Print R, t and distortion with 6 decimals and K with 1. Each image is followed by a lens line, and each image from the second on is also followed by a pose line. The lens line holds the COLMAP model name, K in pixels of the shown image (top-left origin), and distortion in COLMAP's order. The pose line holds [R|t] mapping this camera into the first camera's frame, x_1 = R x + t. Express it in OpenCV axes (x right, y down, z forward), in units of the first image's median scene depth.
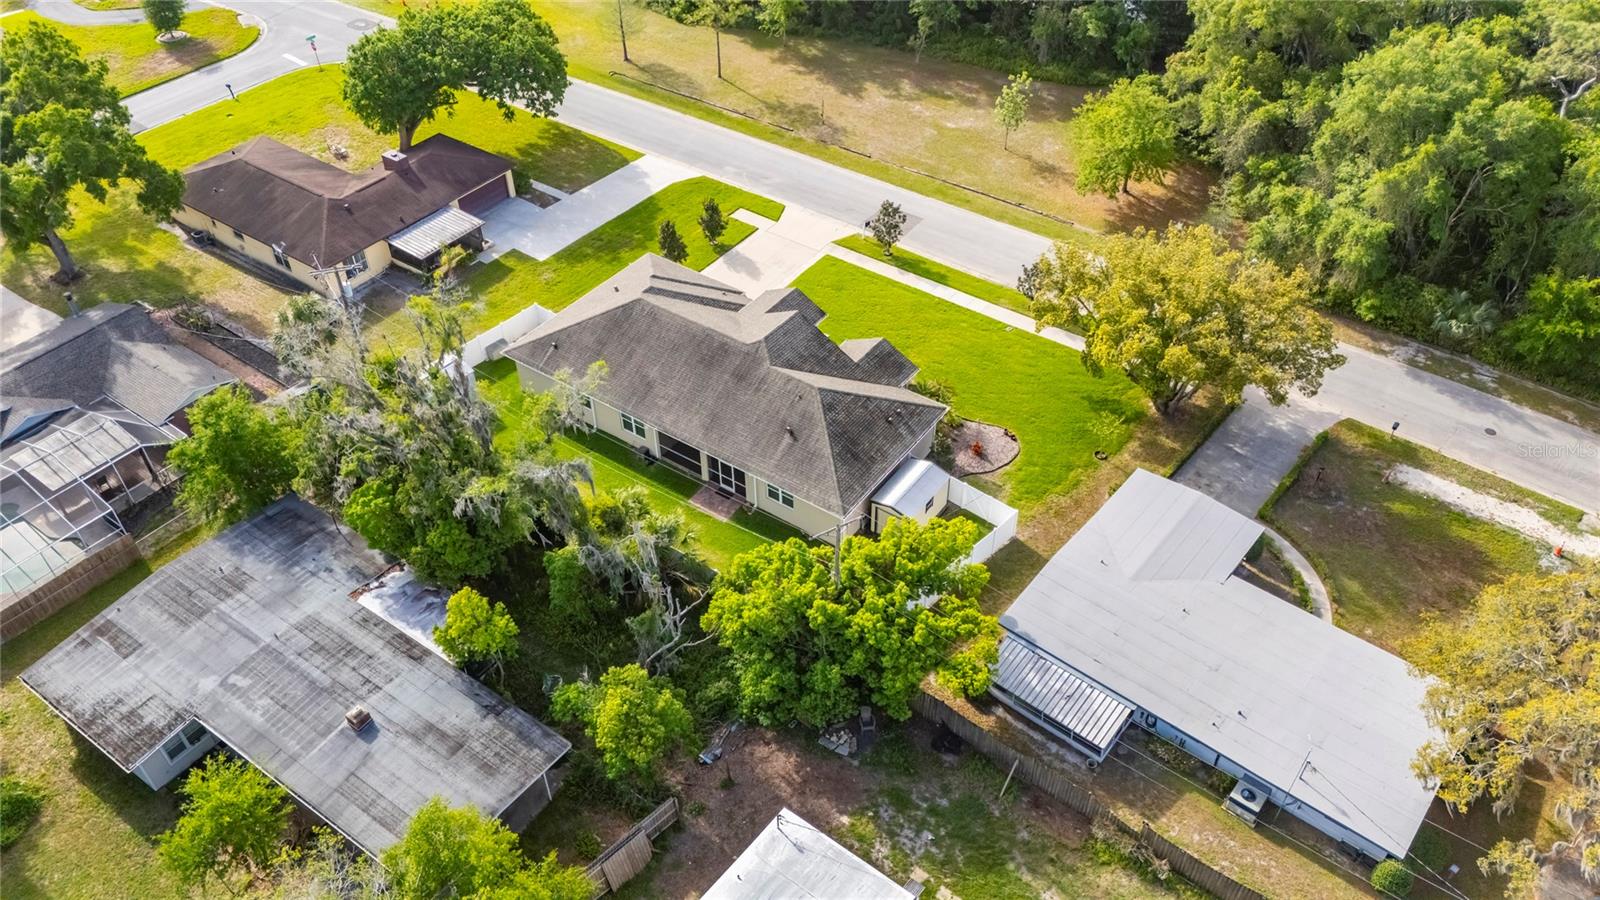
lens RADIAL K [[1170.2, 0, 808.9], [0, 1170.2, 452.1], [0, 0, 1]] dist [0.071827, -0.065073]
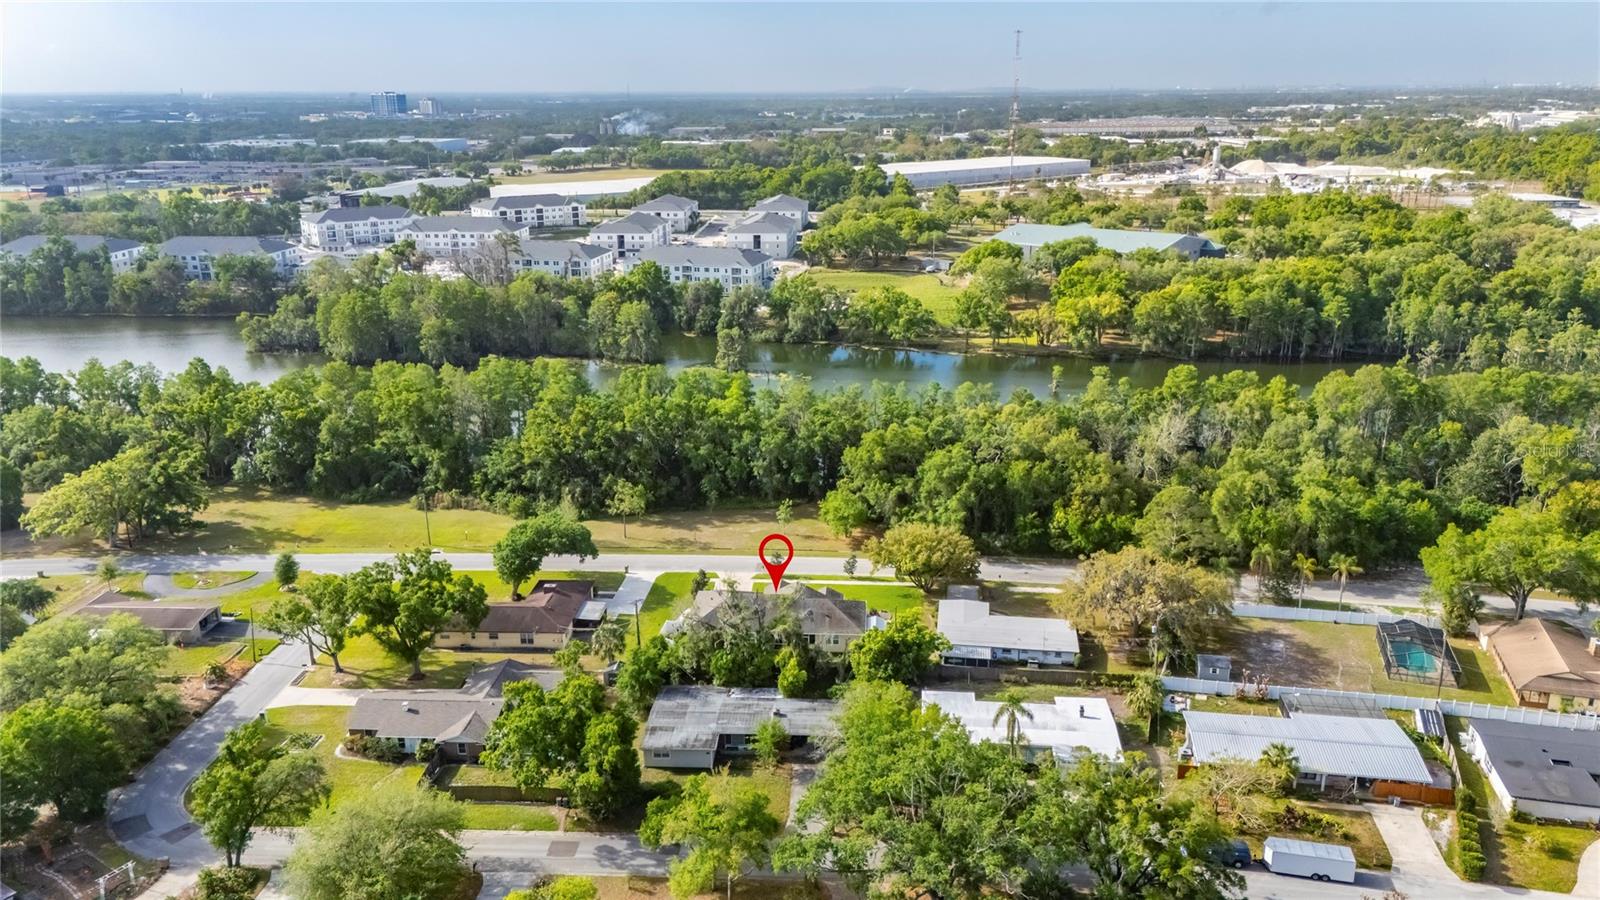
lens RADIAL K [[1164.5, 0, 809.0], [0, 1164.5, 451.7], [0, 0, 1]] dist [0.111515, -0.158486]
pose [[0.851190, -0.155382, 0.501330, -1.047193], [0.353242, 0.876062, -0.328231, 0.404346], [-0.388195, 0.456478, 0.800582, -0.981259]]
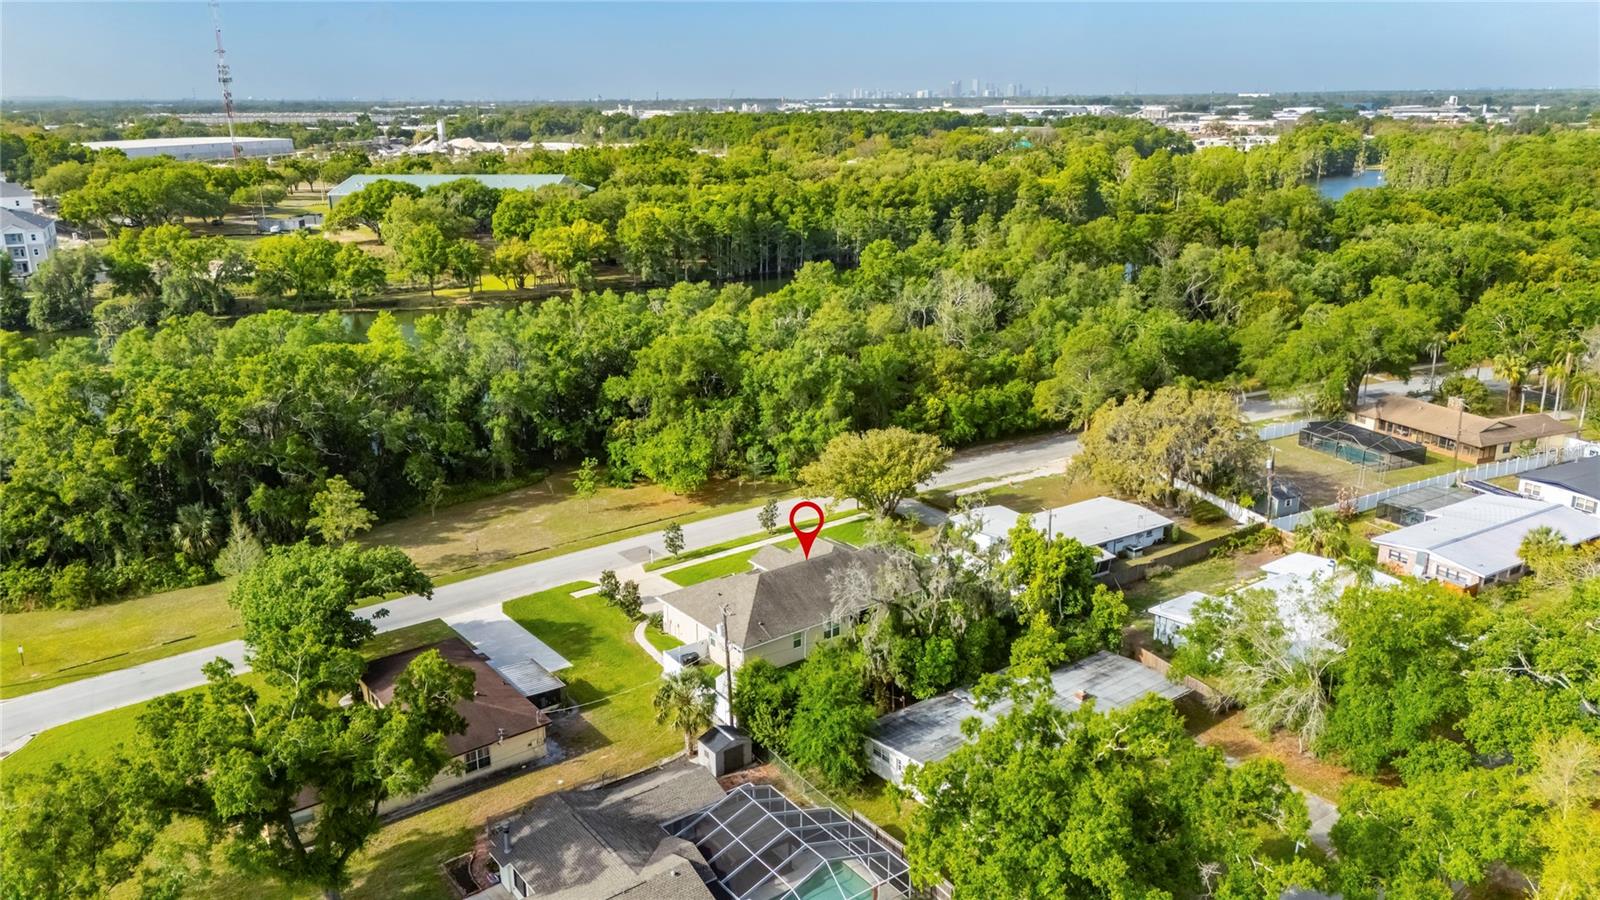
lens RADIAL K [[1170.2, 0, 808.9], [0, 1170.2, 452.1], [0, 0, 1]] dist [0.071827, -0.065073]
pose [[0.295575, -0.272429, 0.915651, -1.282131], [0.642910, 0.765673, 0.020273, -0.216028], [-0.706613, 0.582689, 0.401462, 0.261211]]
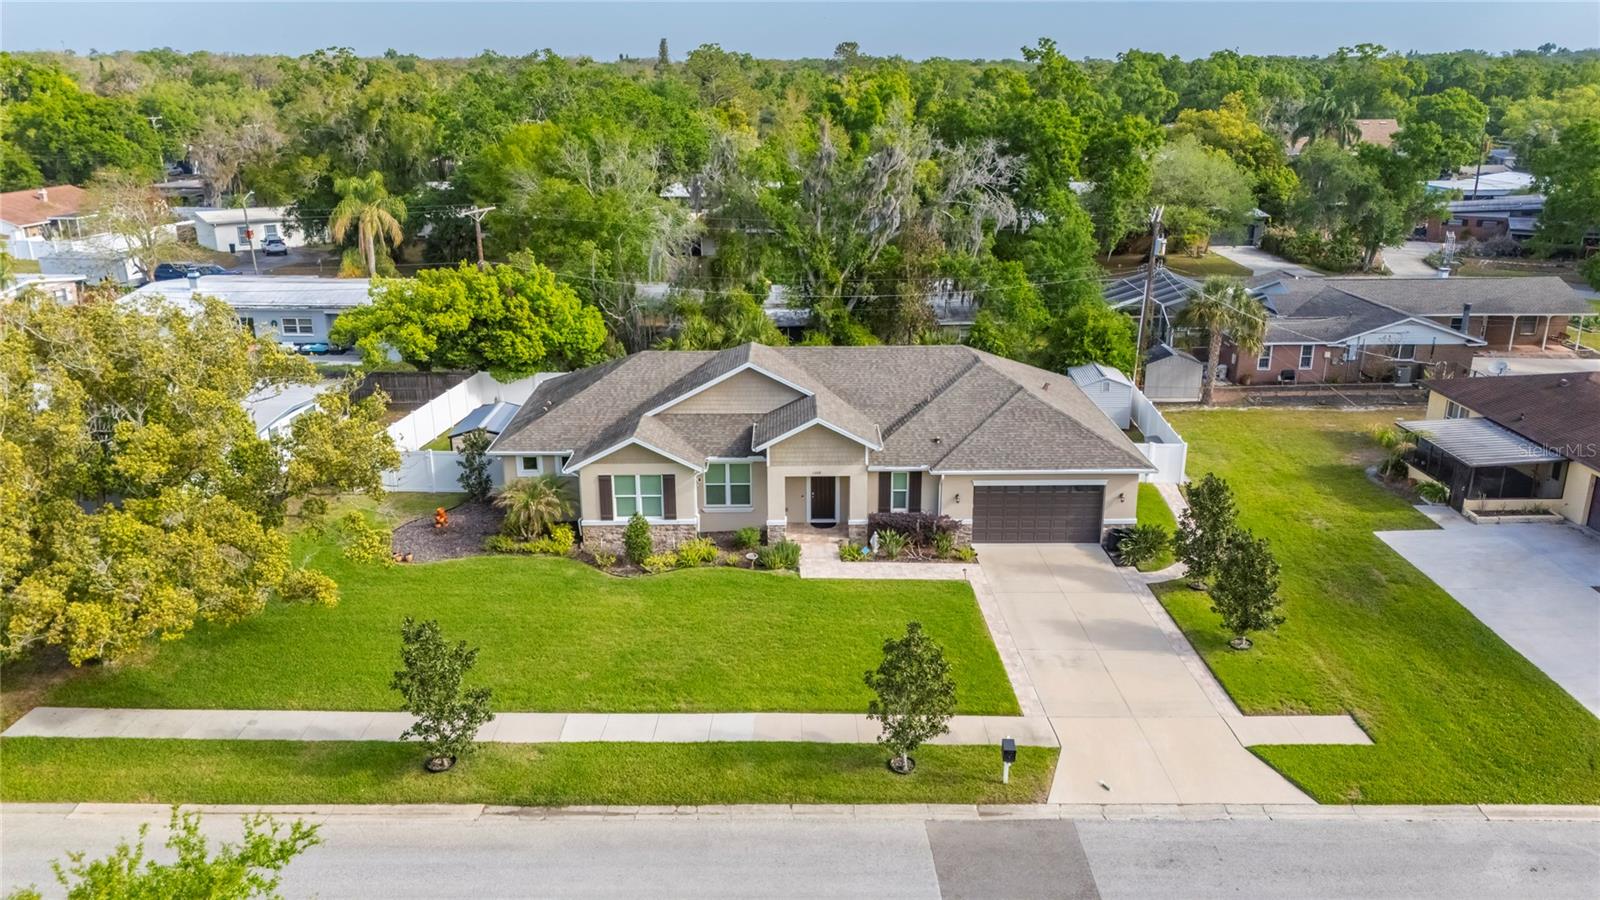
lens RADIAL K [[1175.5, 0, 808.5], [0, 1175.5, 449.4], [0, 0, 1]] dist [0.067764, -0.059882]
pose [[-0.806189, 0.187464, -0.561175, 0.302846], [-0.391788, 0.541586, 0.743765, -0.530205], [0.443353, 0.819477, -0.363174, 1.149172]]
